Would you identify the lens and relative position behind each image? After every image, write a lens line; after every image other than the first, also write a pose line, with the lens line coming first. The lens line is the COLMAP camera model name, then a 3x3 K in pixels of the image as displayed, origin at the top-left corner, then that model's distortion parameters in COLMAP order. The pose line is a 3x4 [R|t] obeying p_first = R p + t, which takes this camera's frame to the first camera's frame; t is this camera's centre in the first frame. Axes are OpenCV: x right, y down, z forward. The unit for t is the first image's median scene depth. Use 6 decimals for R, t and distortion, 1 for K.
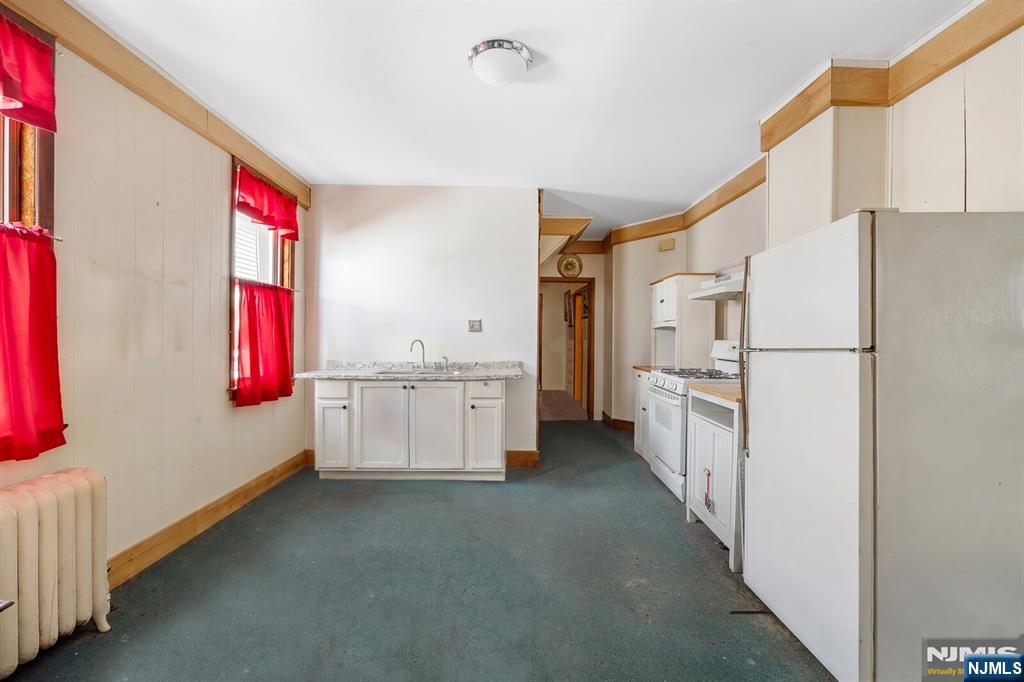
lens RADIAL K [[436.5, 0, 515.6], [0, 436.5, 344.8], [0, 0, 1]] dist [-0.004607, 0.000352]
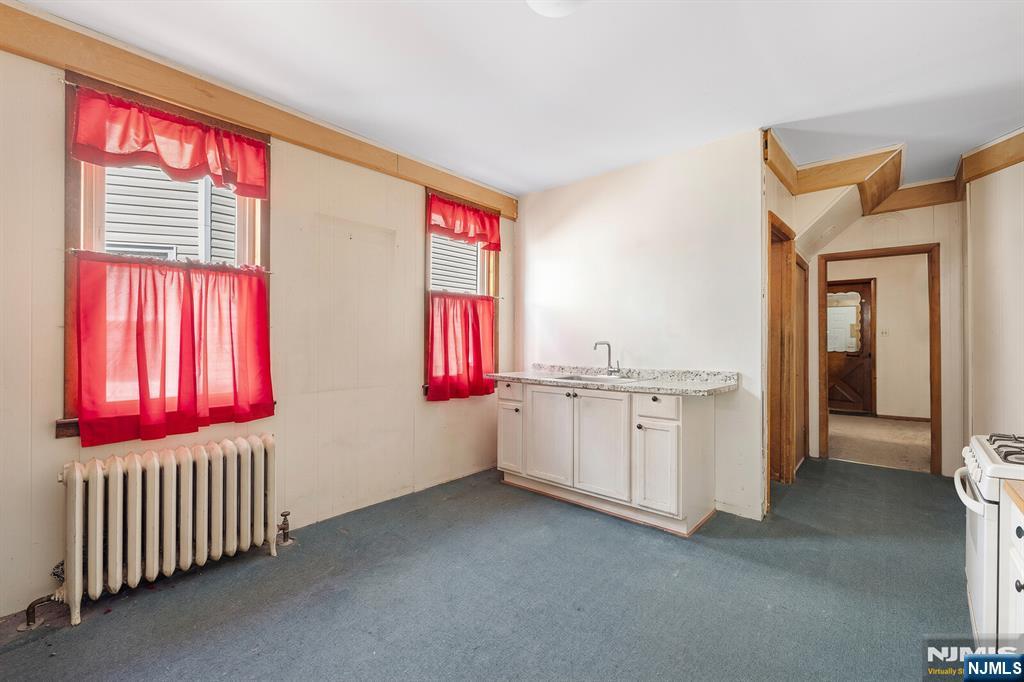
lens RADIAL K [[436.5, 0, 515.6], [0, 436.5, 338.3], [0, 0, 1]] dist [-0.004607, 0.000352]
pose [[0.737036, -0.009425, -0.675788, 0.275079], [-0.008309, 0.999701, -0.023005, 0.001468], [0.675803, 0.022571, 0.736737, 0.255841]]
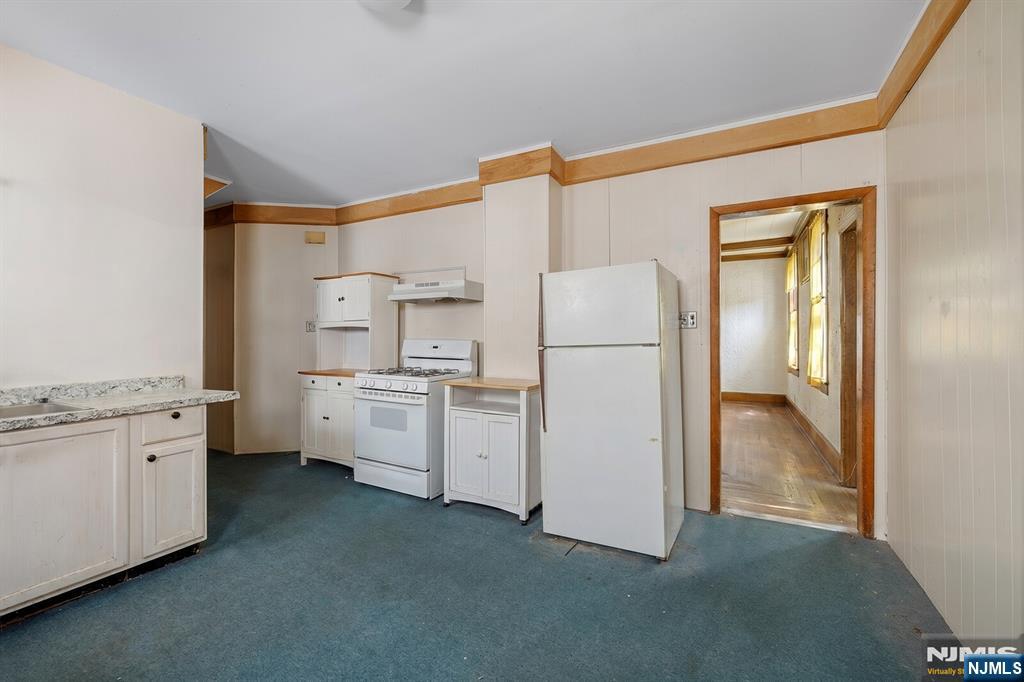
lens RADIAL K [[436.5, 0, 516.0], [0, 436.5, 336.2], [0, 0, 1]] dist [-0.004607, 0.000352]
pose [[0.474622, -0.002882, 0.880185, -0.381042], [0.018999, 0.999795, -0.006971, -0.008719], [-0.879985, 0.020032, 0.474579, 0.285358]]
